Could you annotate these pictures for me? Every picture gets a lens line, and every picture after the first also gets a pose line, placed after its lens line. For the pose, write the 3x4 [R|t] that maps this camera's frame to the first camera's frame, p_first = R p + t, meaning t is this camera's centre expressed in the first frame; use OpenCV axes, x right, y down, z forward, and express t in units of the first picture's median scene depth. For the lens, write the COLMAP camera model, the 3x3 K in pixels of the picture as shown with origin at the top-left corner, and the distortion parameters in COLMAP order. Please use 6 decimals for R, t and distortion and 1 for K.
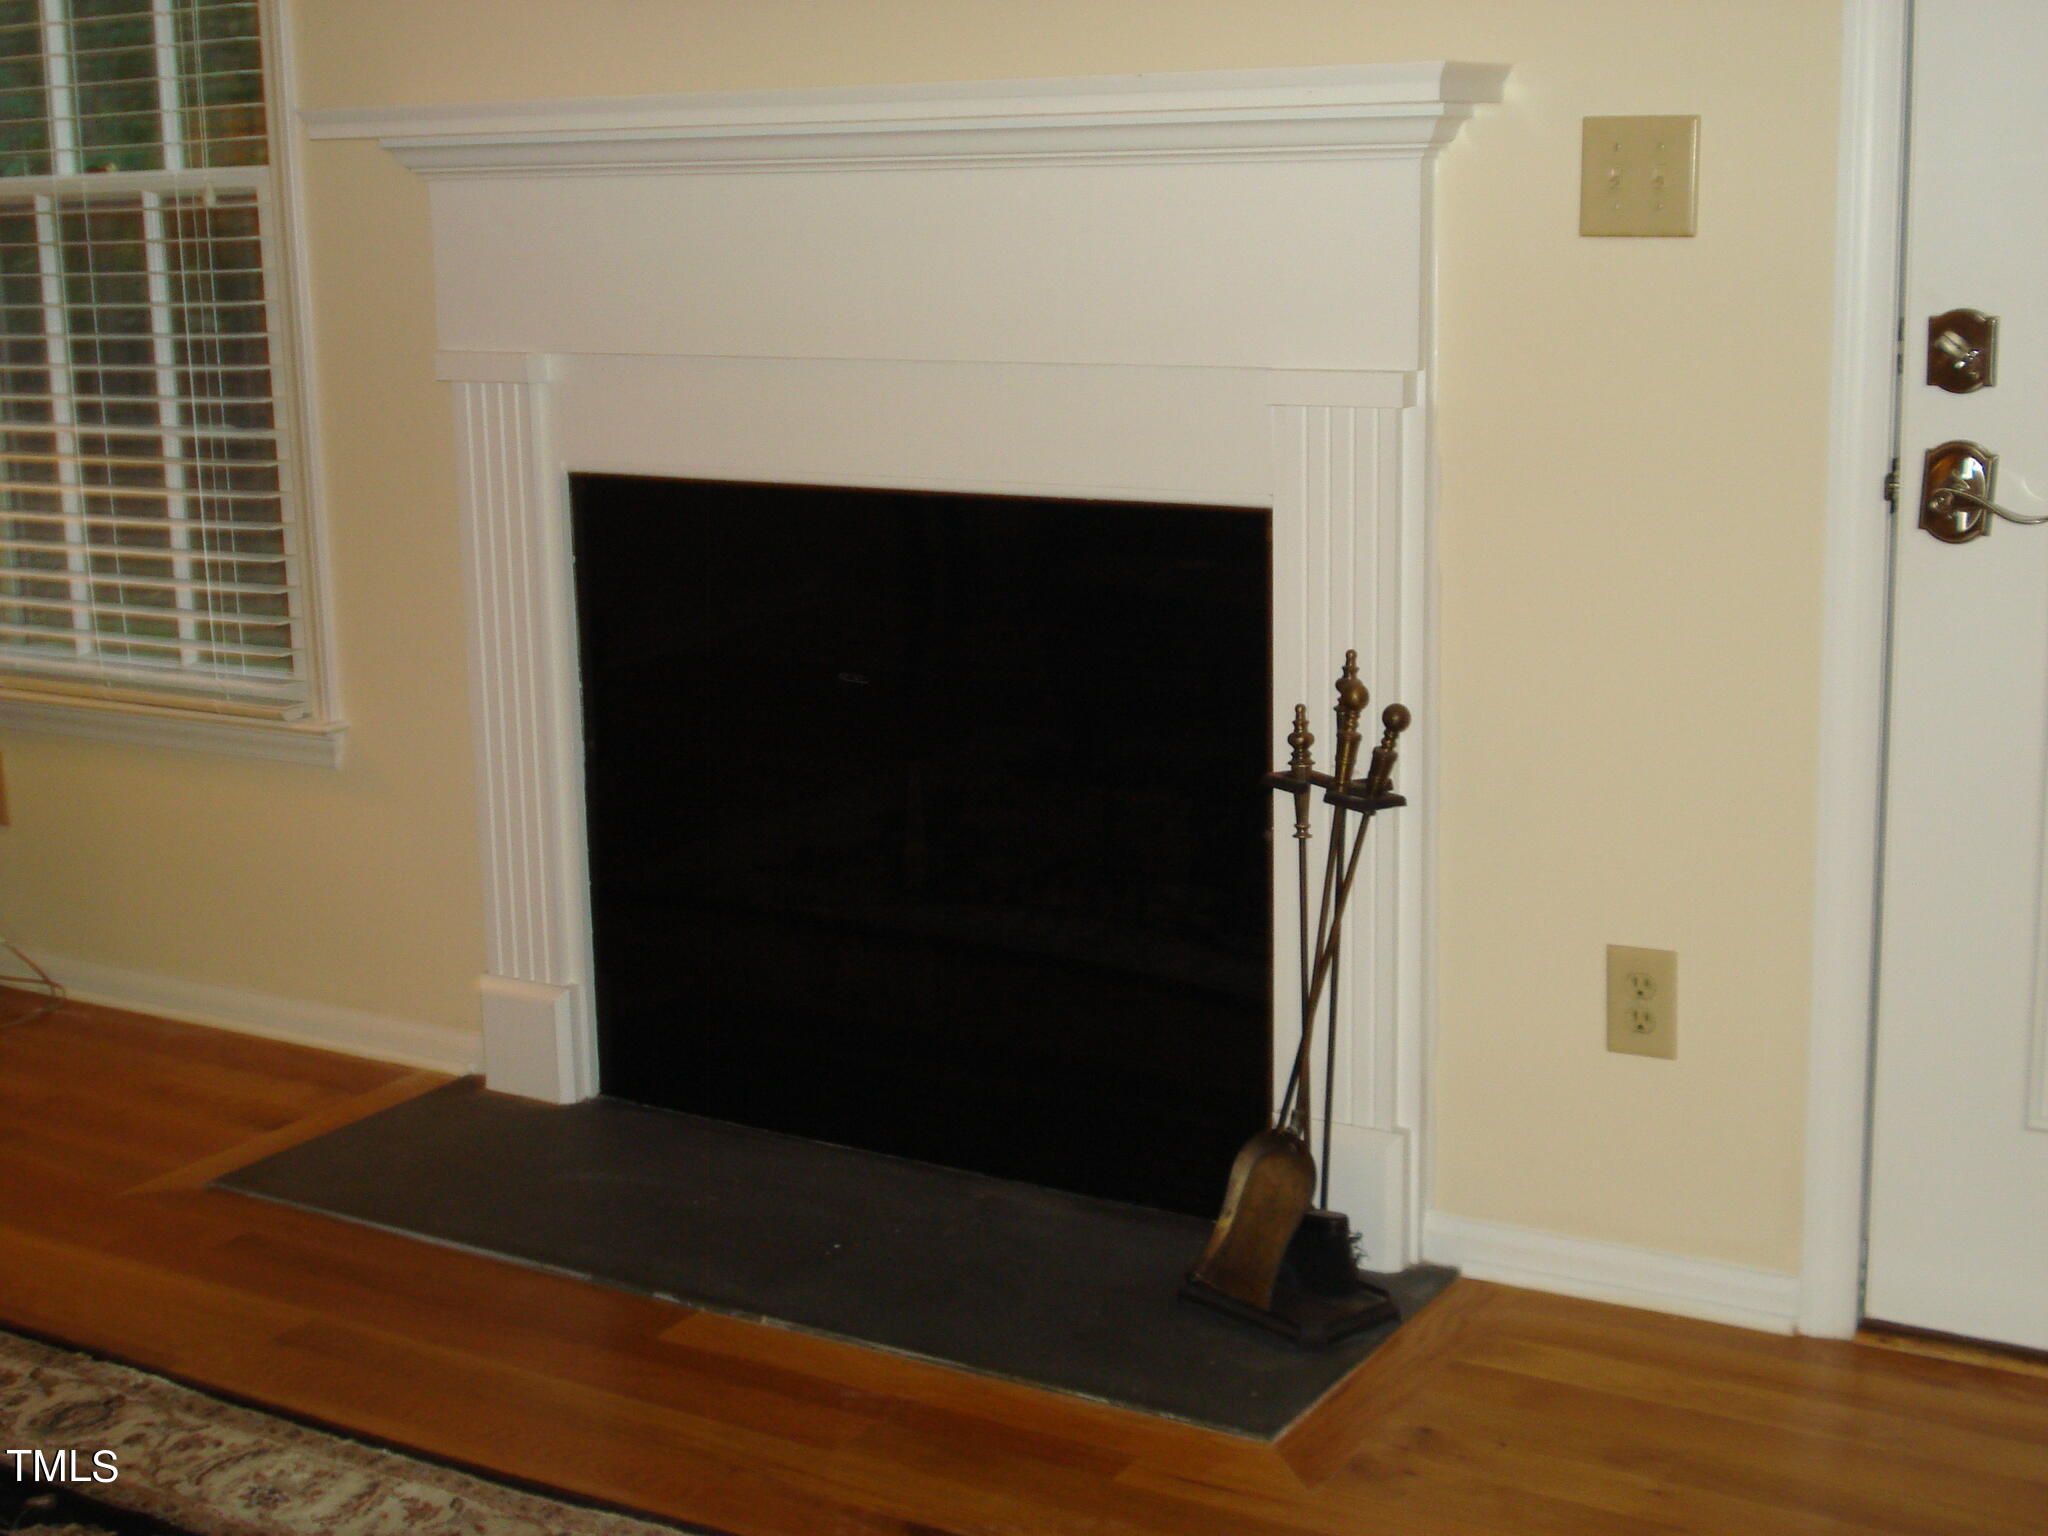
lens RADIAL K [[2688.5, 0, 1022.1], [0, 2688.5, 739.1], [0, 0, 1]] dist [0.043785, -0.342076]
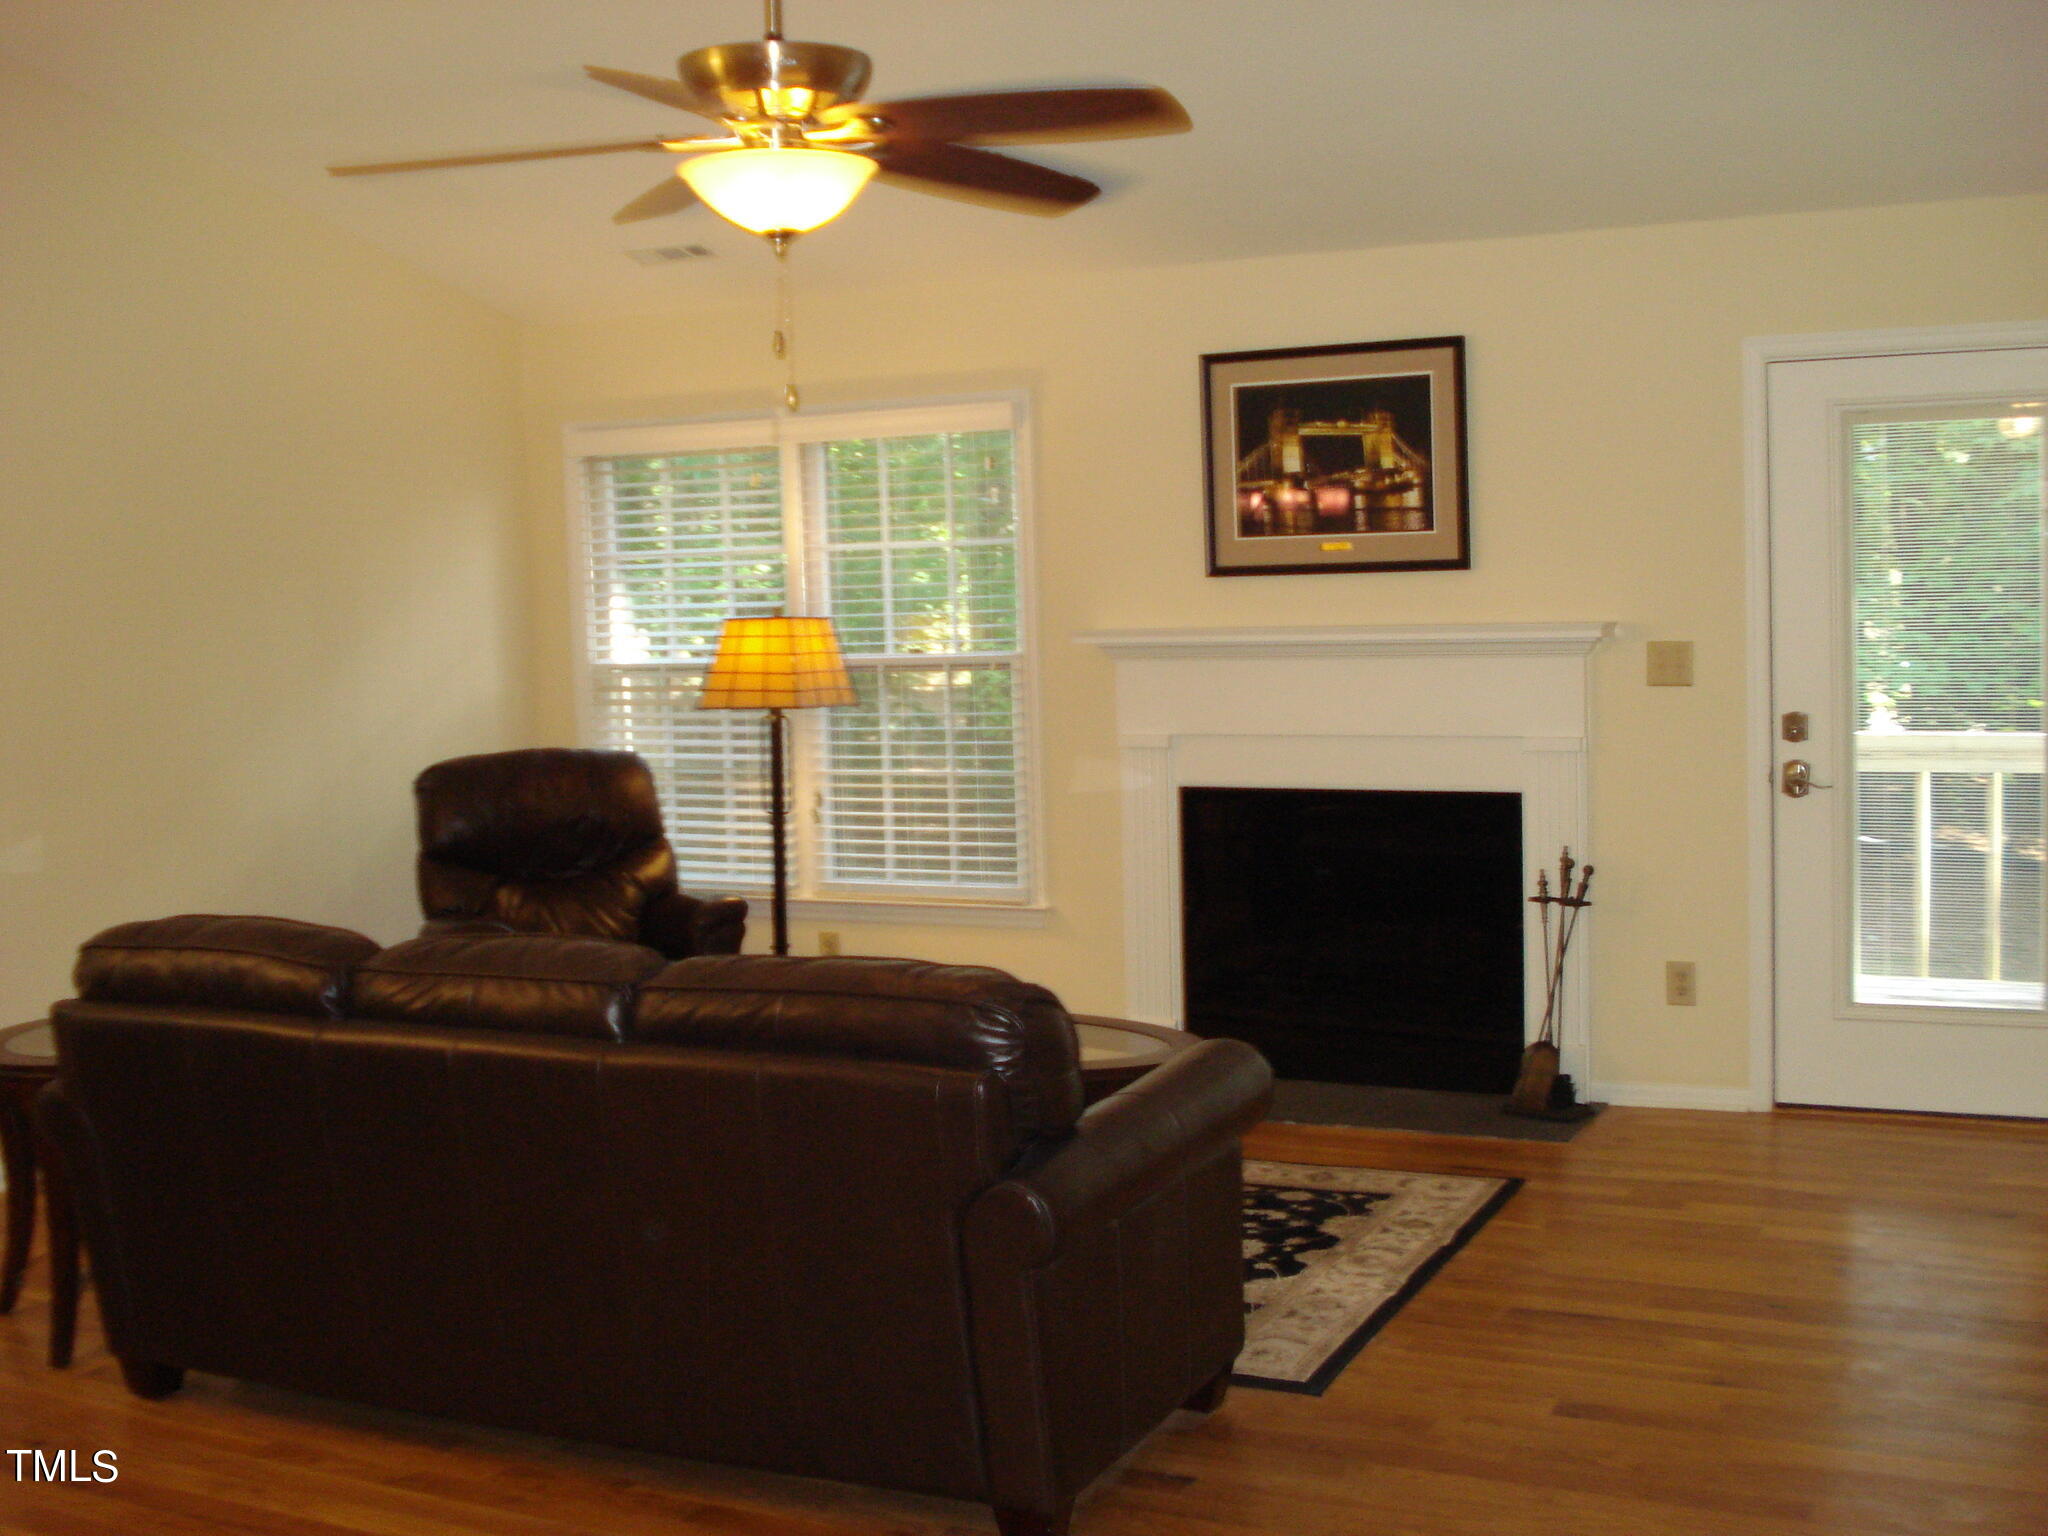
lens RADIAL K [[2321.1, 0, 1026.8], [0, 2321.1, 748.0], [0, 0, 1]] dist [-0.067165, -0.053405]
pose [[0.996359, -0.010839, 0.084562, -0.569561], [0.022470, 0.990202, -0.137822, 0.165130], [-0.082240, 0.139220, 0.986841, -1.129731]]
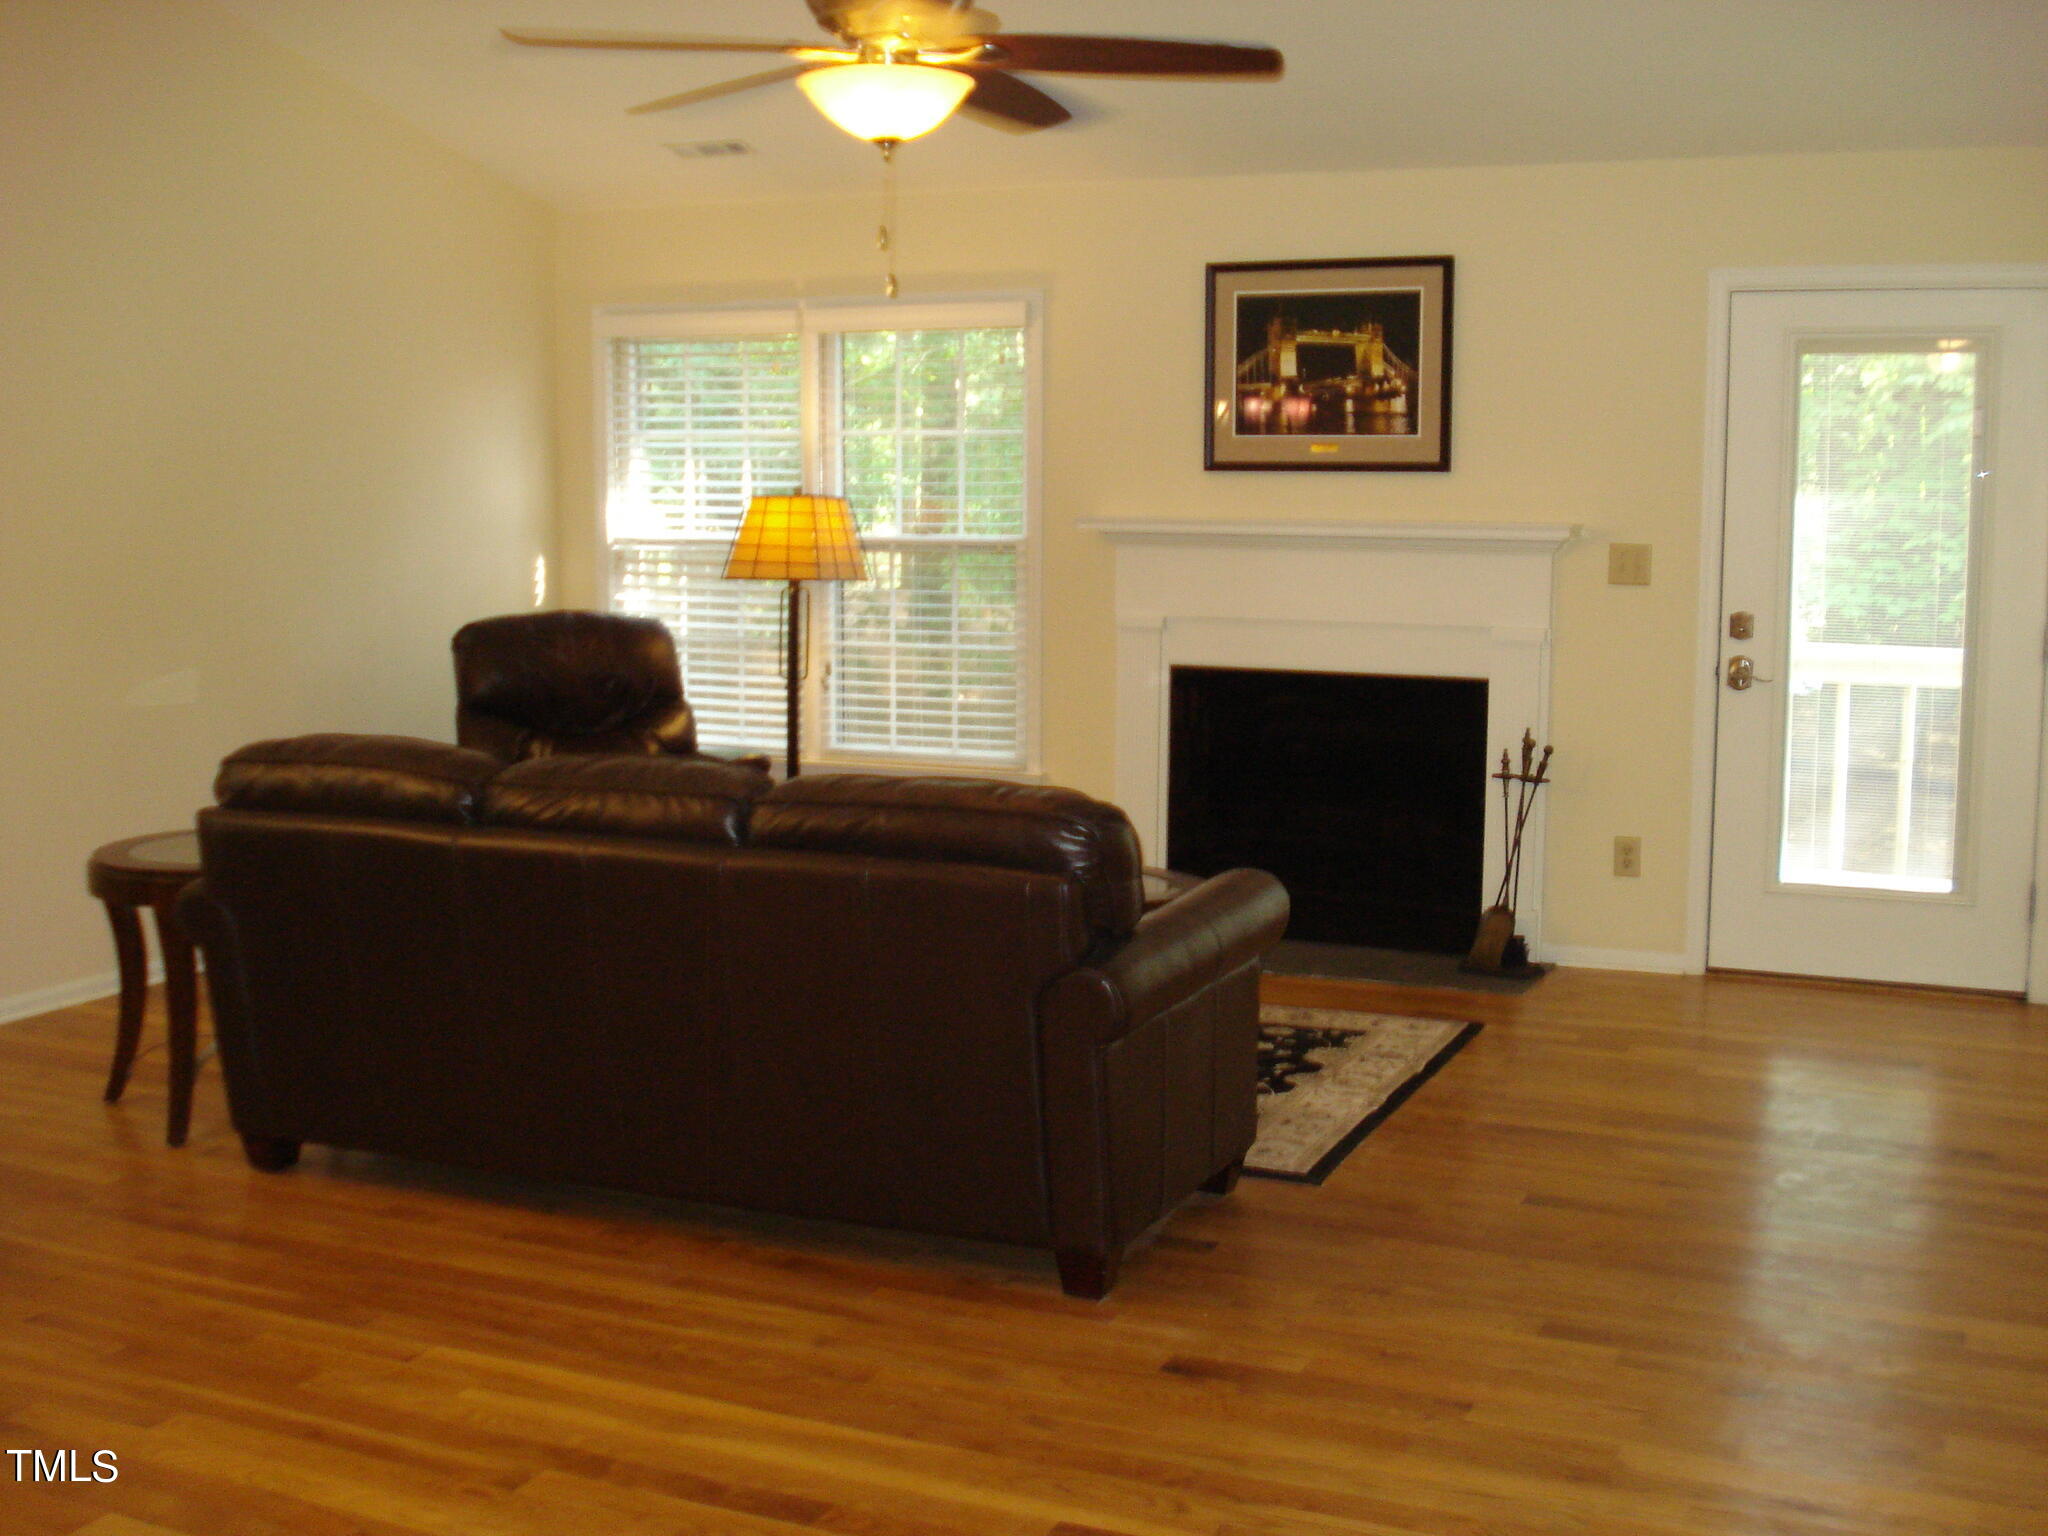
lens RADIAL K [[2317.6, 0, 1024.0], [0, 2317.6, 768.0], [0, 0, 1]] dist [-0.040504, -0.215496]
pose [[0.992623, 0.015870, 0.120203, -0.683031], [-0.005157, 0.996025, -0.088923, 0.223546], [-0.121136, 0.087647, 0.988759, -1.302427]]
